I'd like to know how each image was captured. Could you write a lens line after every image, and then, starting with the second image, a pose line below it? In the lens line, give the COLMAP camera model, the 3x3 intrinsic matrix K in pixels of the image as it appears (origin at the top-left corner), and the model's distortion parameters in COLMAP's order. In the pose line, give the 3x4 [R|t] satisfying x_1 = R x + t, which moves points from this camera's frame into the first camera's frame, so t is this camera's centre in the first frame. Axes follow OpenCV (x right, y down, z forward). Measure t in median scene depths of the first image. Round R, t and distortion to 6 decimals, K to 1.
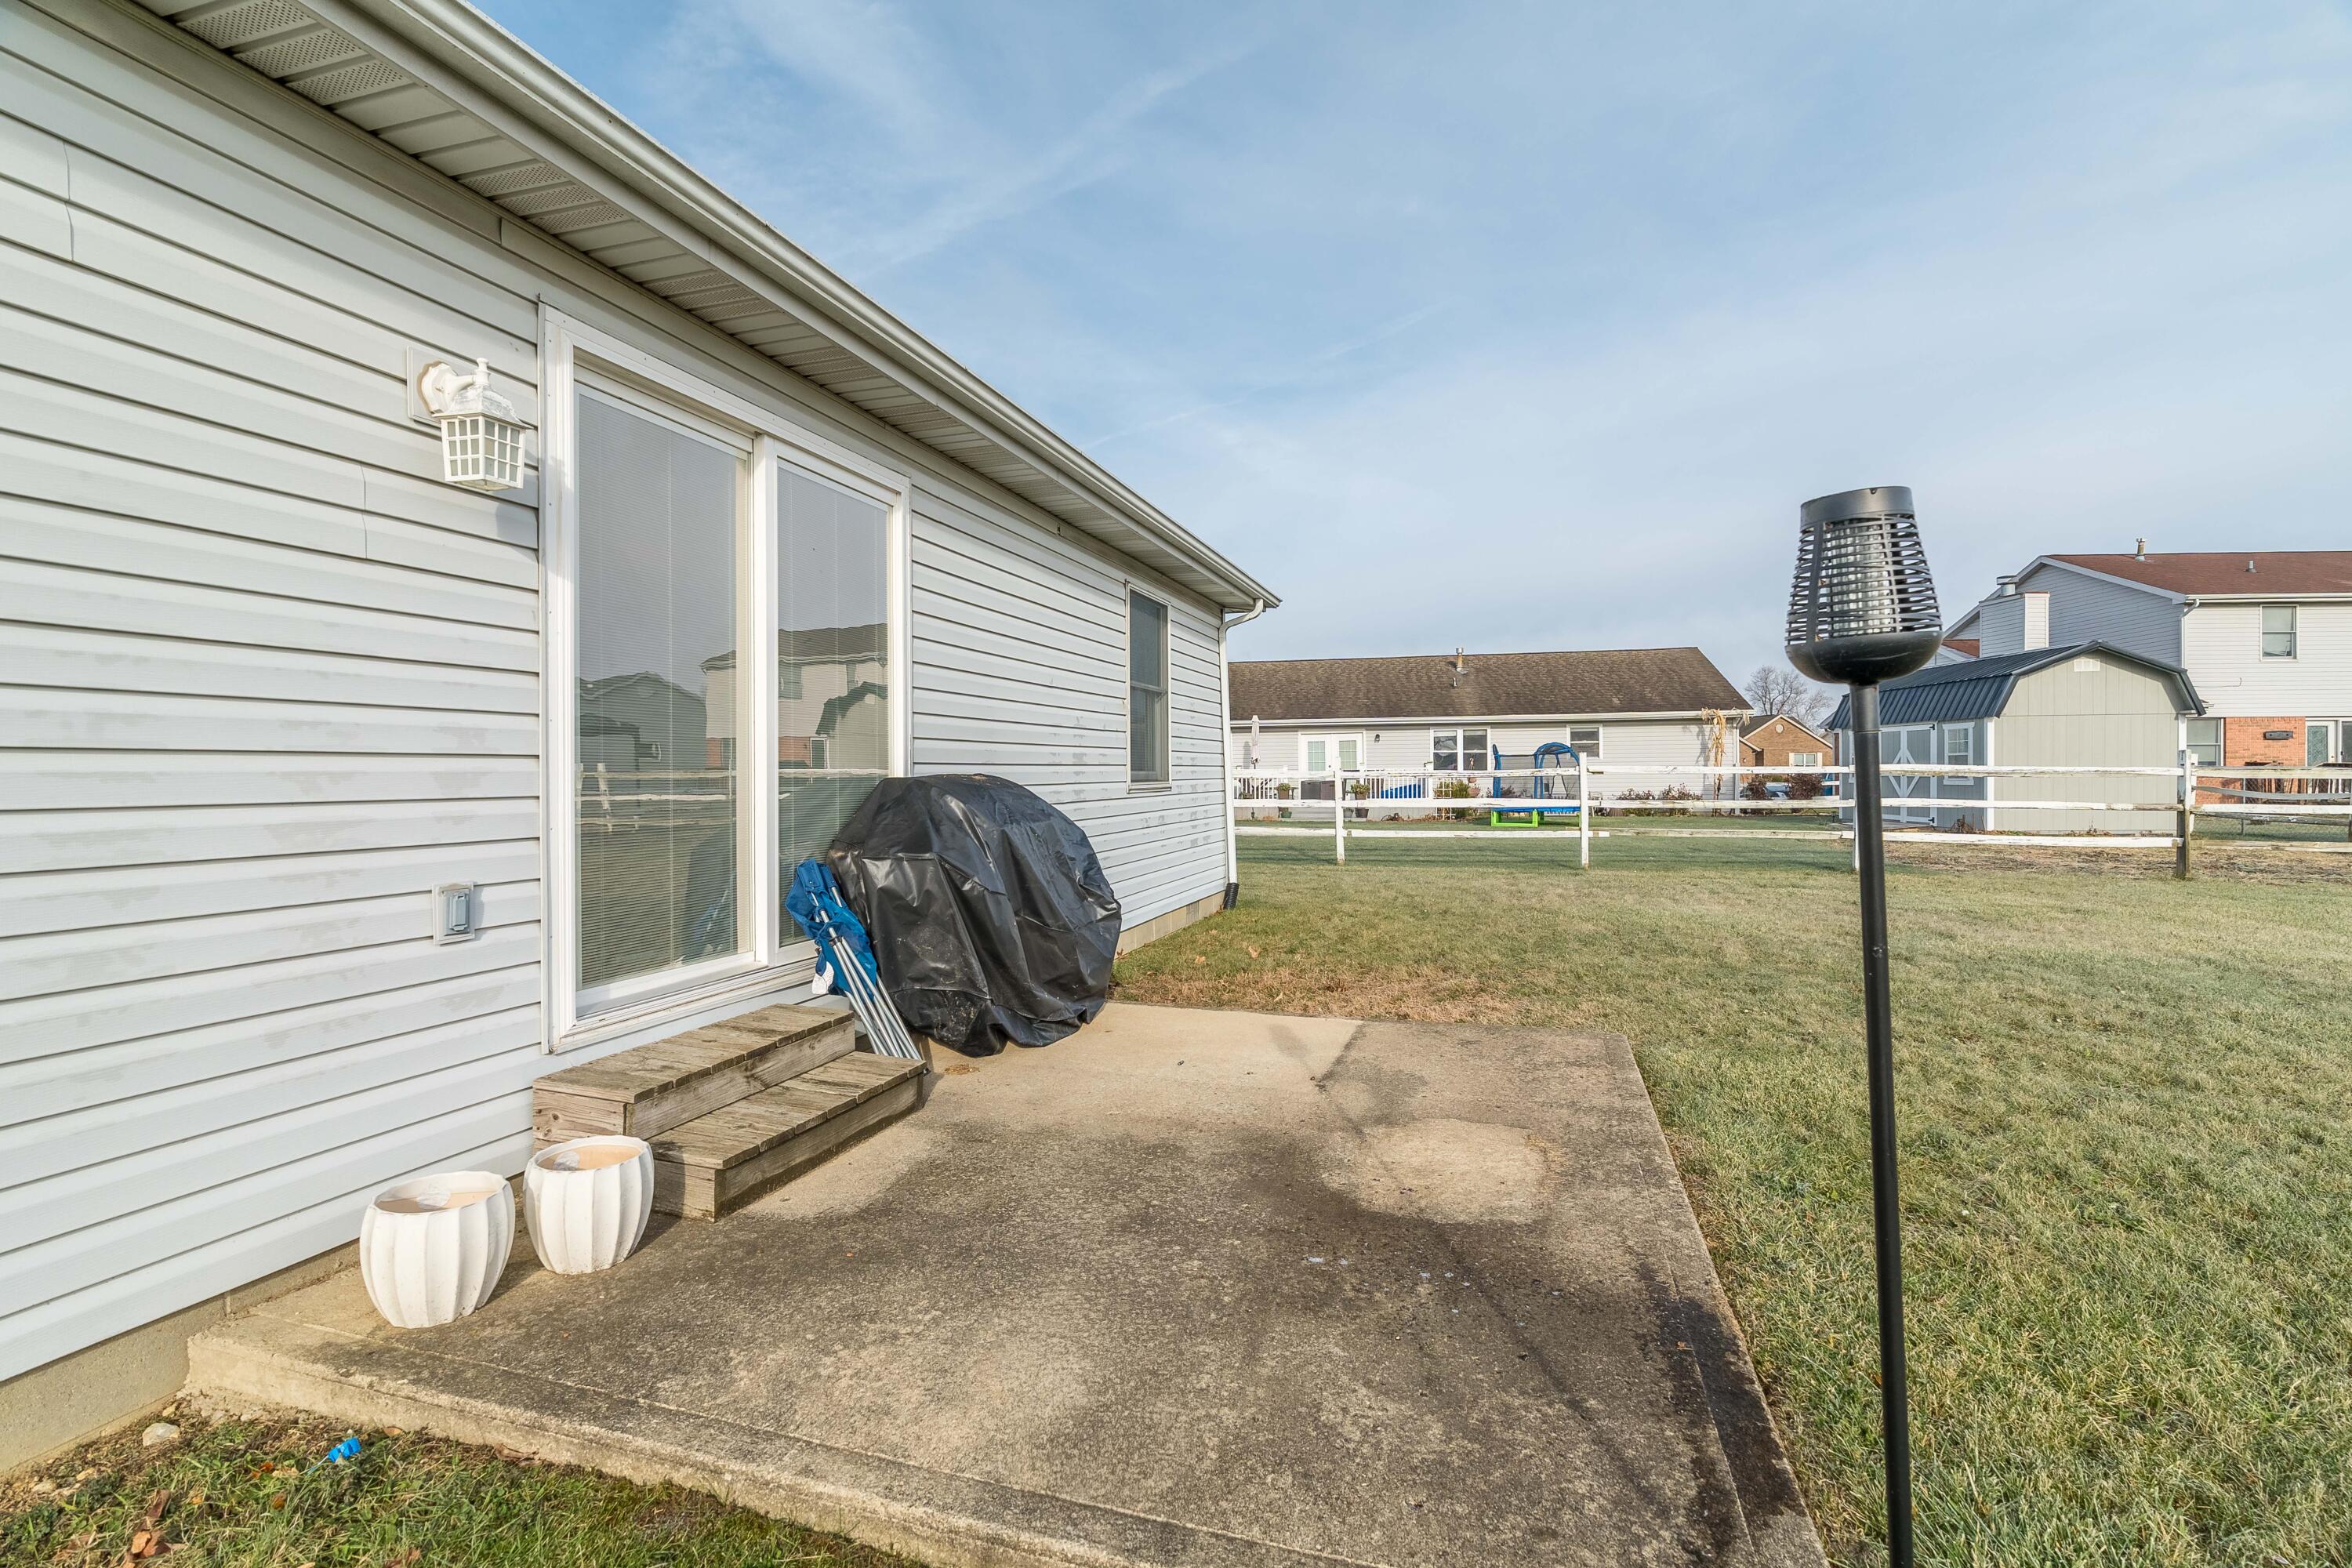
lens RADIAL K [[1069.5, 0, 1172.0], [0, 1069.5, 767.6], [0, 0, 1]] dist [-0.012661, 0.001160]
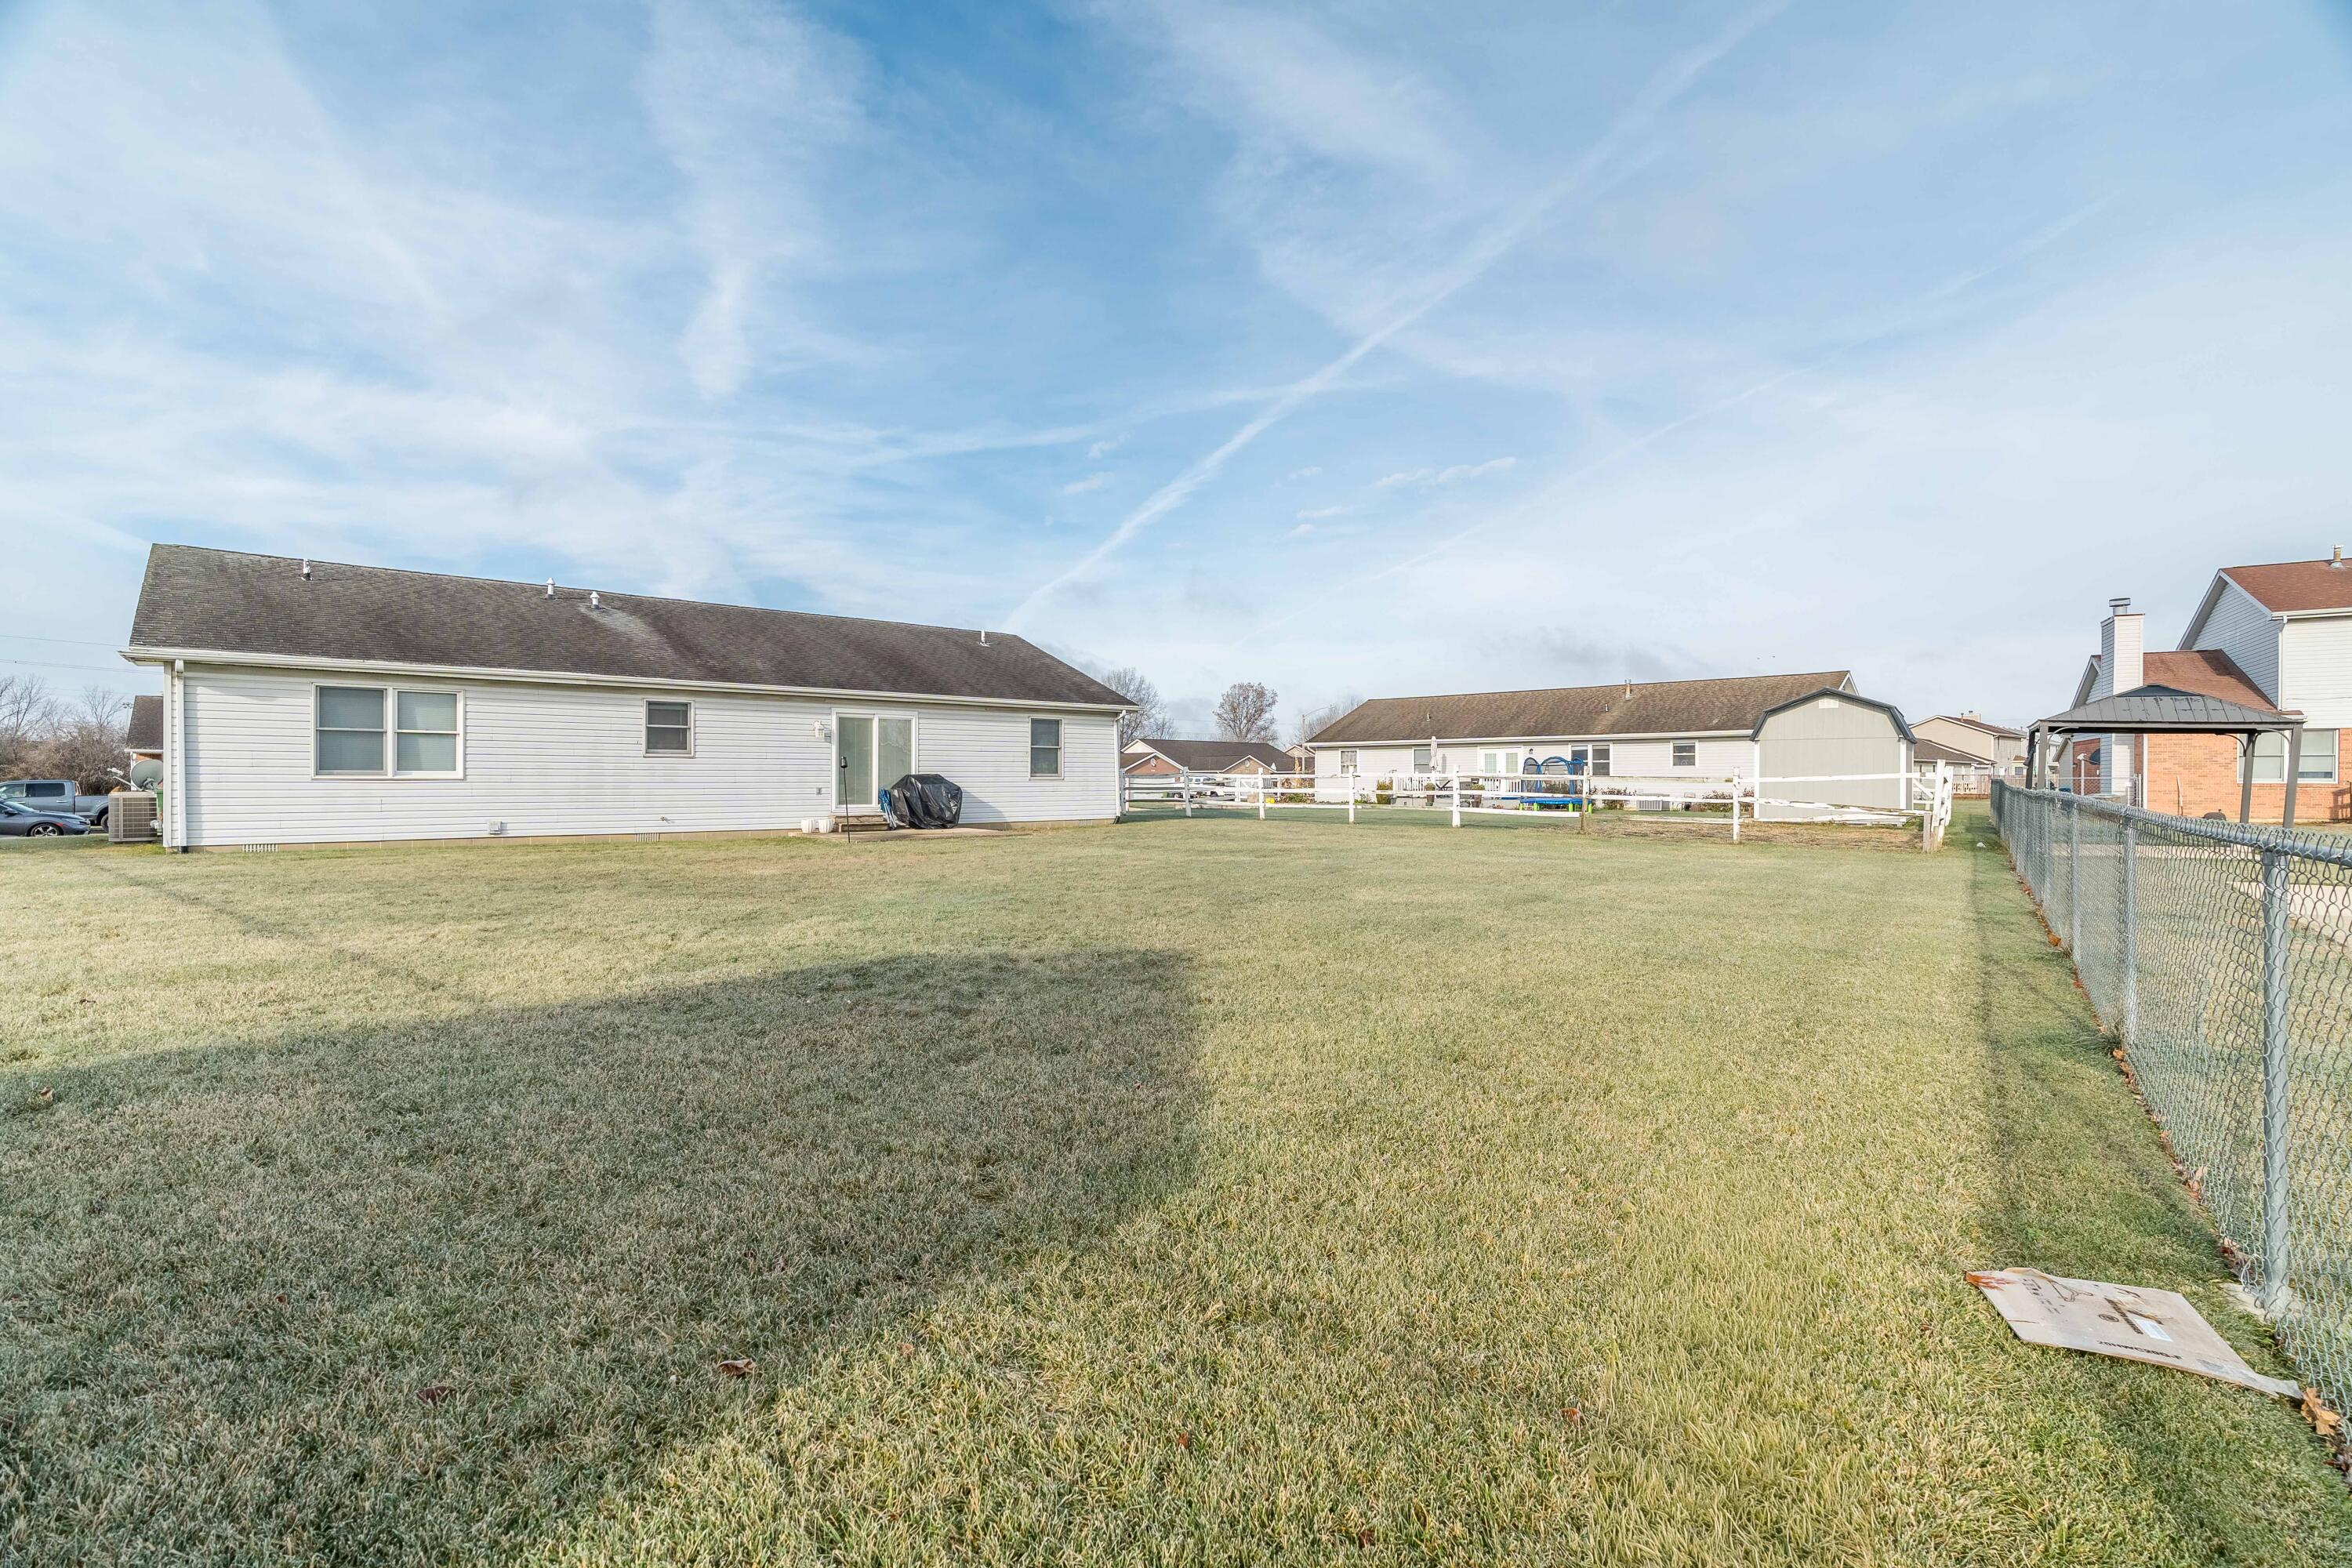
lens RADIAL K [[1069.5, 0, 1182.6], [0, 1069.5, 792.6], [0, 0, 1]] dist [-0.012661, 0.001160]
pose [[0.857922, 0.016276, -0.513523, 0.532503], [-0.005148, 0.999720, 0.023086, -0.004191], [0.513755, -0.017163, 0.857765, -0.410336]]
